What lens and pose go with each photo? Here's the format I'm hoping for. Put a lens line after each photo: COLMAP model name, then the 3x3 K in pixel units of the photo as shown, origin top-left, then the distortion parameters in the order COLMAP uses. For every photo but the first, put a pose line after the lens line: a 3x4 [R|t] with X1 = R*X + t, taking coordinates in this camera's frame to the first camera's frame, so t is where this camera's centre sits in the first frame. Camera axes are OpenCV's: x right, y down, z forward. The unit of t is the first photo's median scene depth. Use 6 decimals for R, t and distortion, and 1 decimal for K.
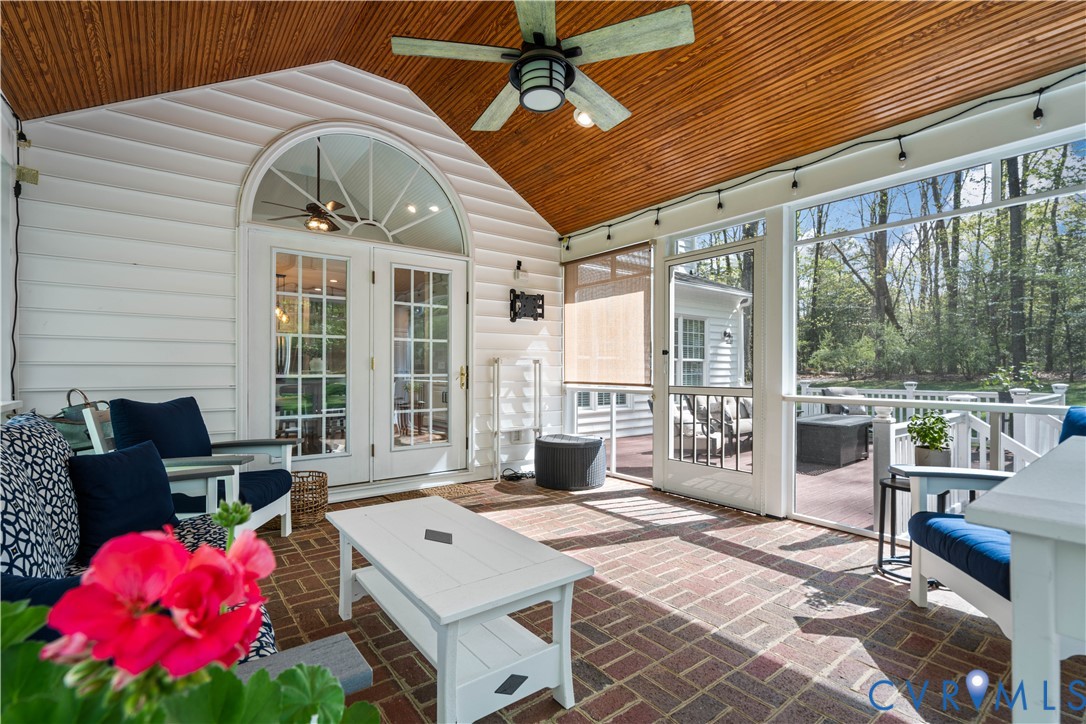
lens RADIAL K [[493.1, 0, 535.8], [0, 493.1, 364.0], [0, 0, 1]] dist [-0.000118, 0.000294]
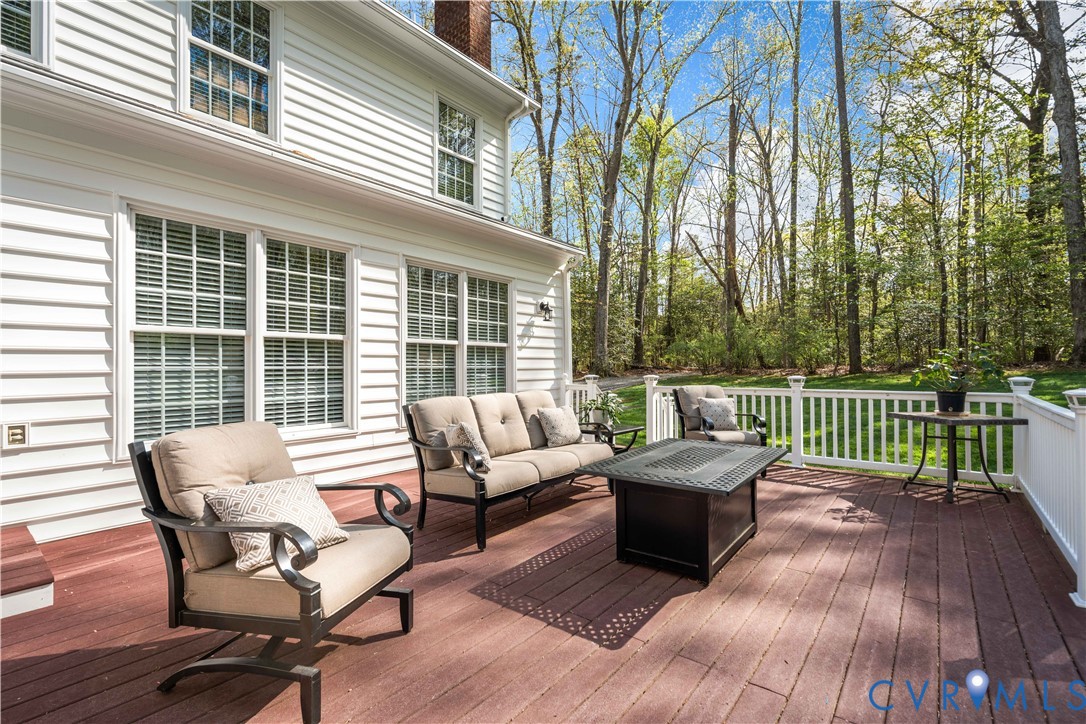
lens RADIAL K [[493.1, 0, 535.8], [0, 493.1, 364.0], [0, 0, 1]] dist [-0.000118, 0.000294]
pose [[0.969787, -0.005274, 0.243897, 0.215927], [0.004204, 0.999979, 0.004908, 0.012568], [-0.243917, -0.003734, 0.969789, 0.364909]]
